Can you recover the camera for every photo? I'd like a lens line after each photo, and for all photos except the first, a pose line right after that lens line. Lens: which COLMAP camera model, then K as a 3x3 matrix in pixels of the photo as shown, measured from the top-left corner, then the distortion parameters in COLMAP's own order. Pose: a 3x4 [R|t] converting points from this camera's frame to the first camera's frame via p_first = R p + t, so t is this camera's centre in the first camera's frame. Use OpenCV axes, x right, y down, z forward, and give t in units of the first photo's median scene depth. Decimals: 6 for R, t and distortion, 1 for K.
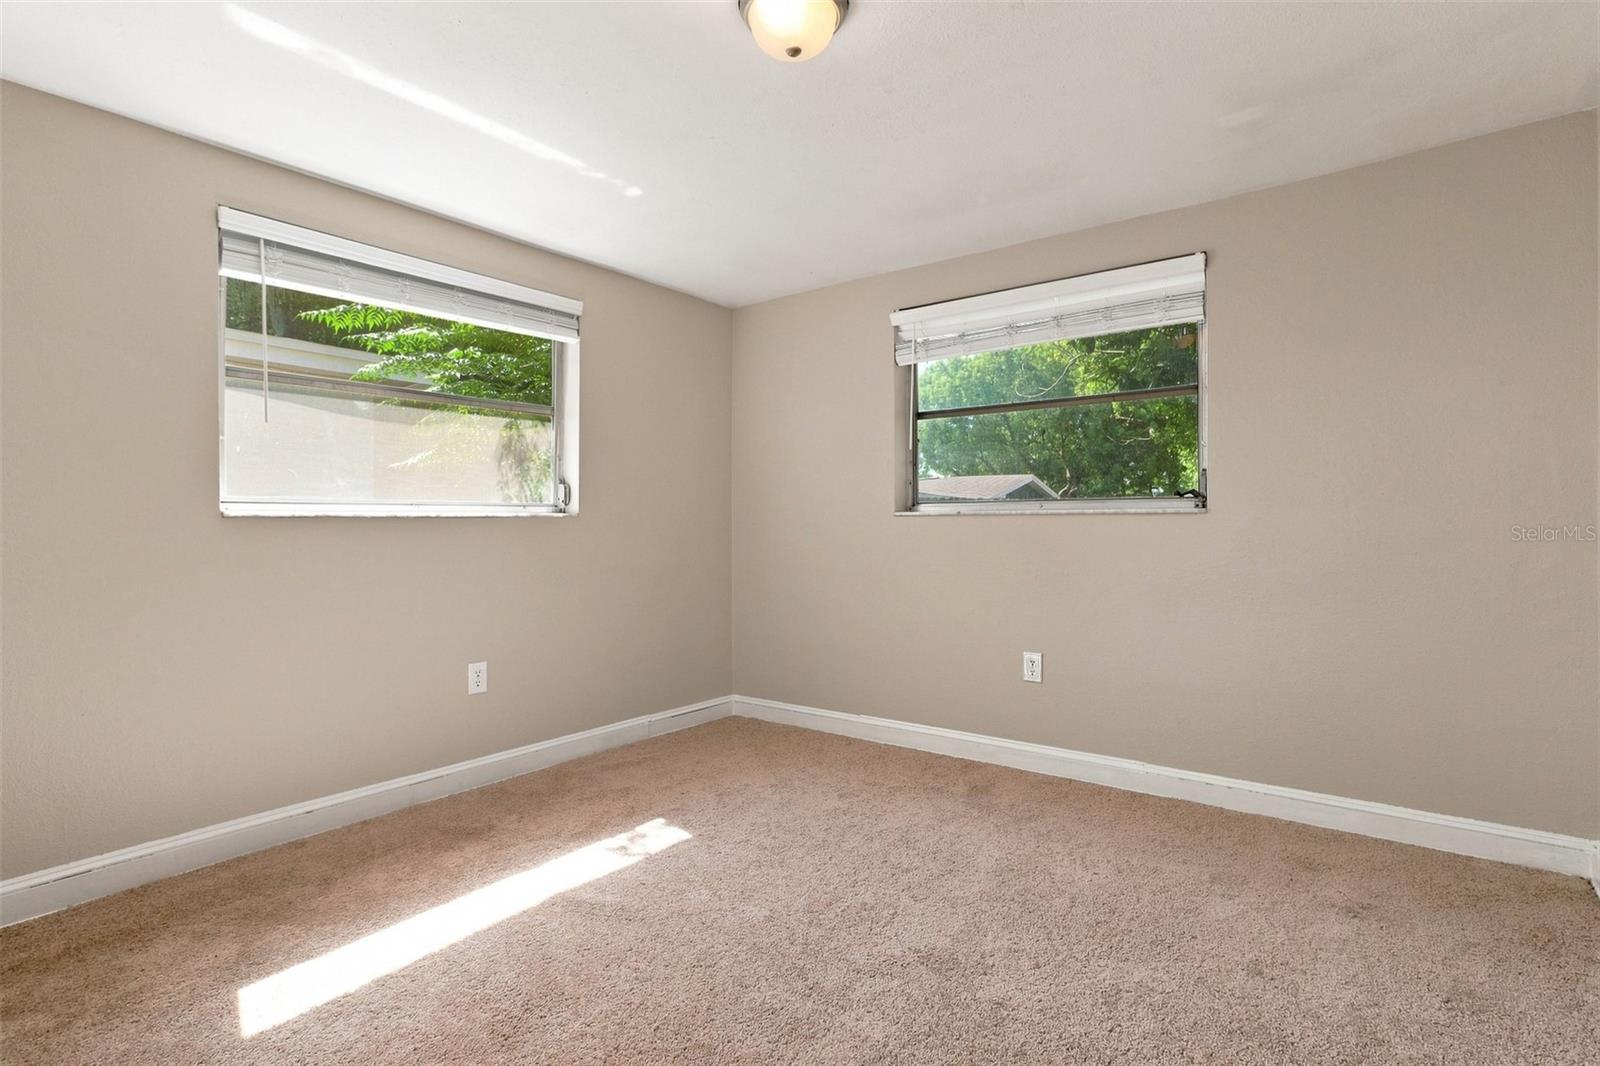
lens RADIAL K [[774.5, 0, 802.8], [0, 774.5, 525.8], [0, 0, 1]] dist [0.001108, 0.001326]
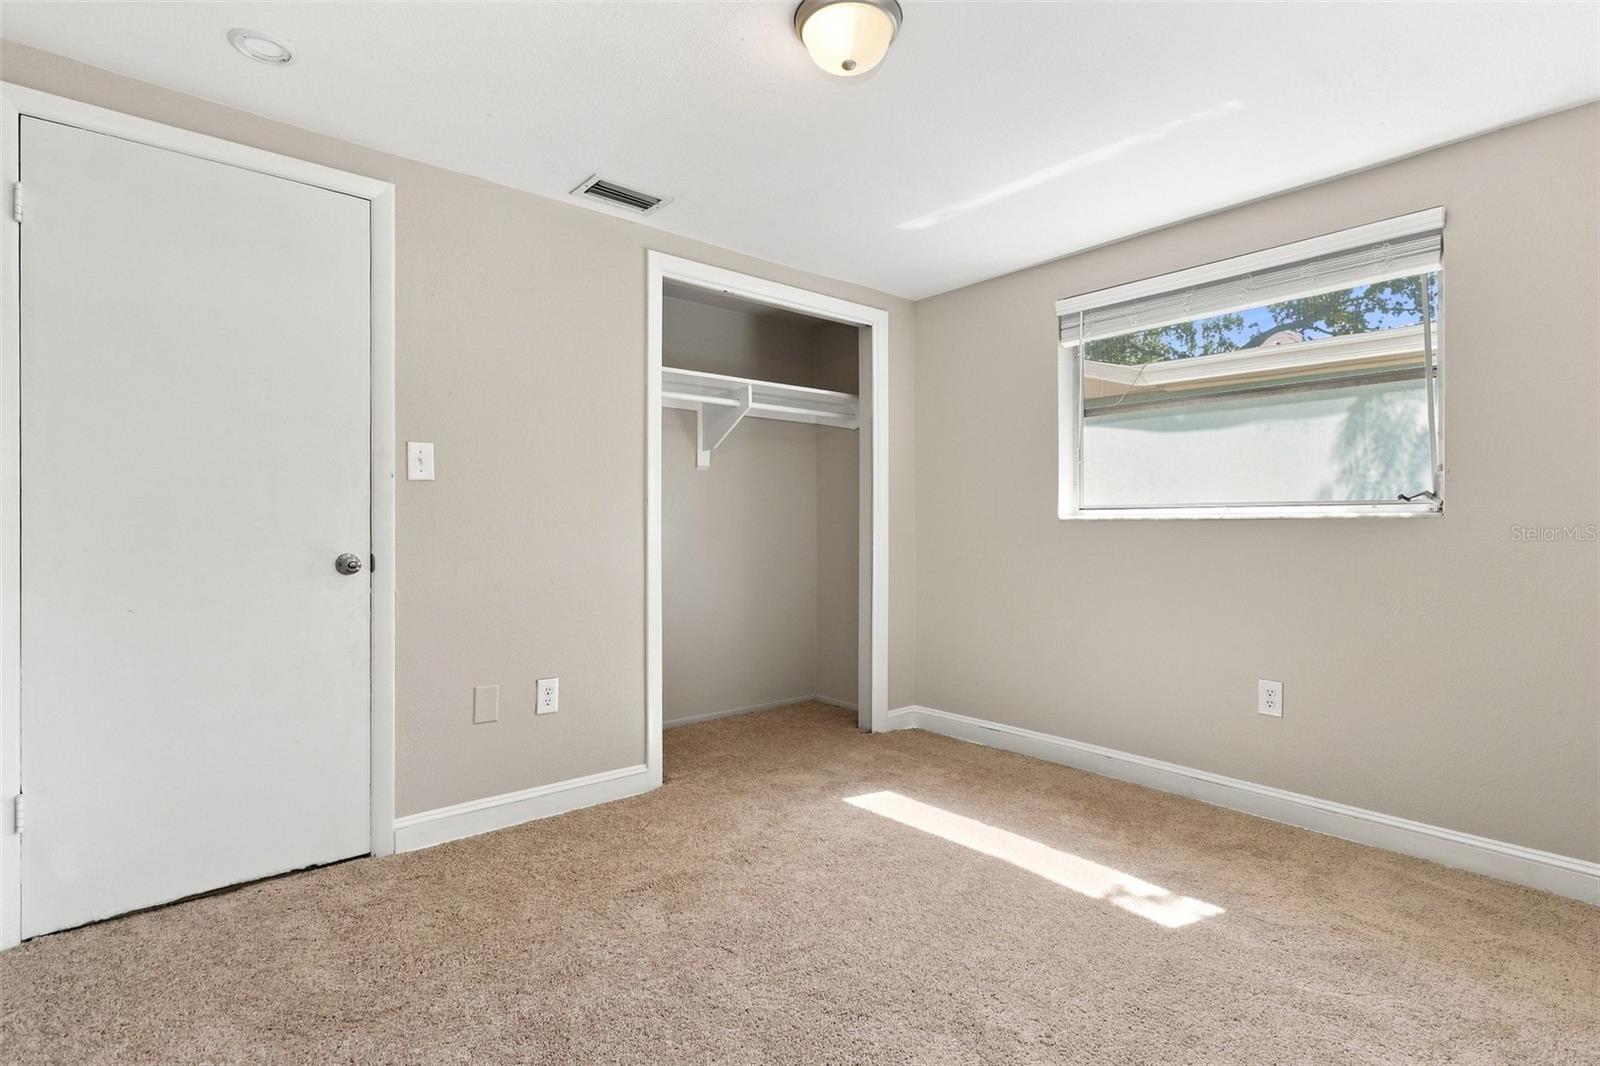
lens RADIAL K [[774.5, 0, 802.9], [0, 774.5, 528.7], [0, 0, 1]] dist [0.001108, 0.001326]
pose [[-0.210353, 0.008962, -0.977585, 0.662097], [-0.003841, 0.999943, 0.009994, -0.007696], [0.977618, 0.005857, -0.210306, 0.761553]]
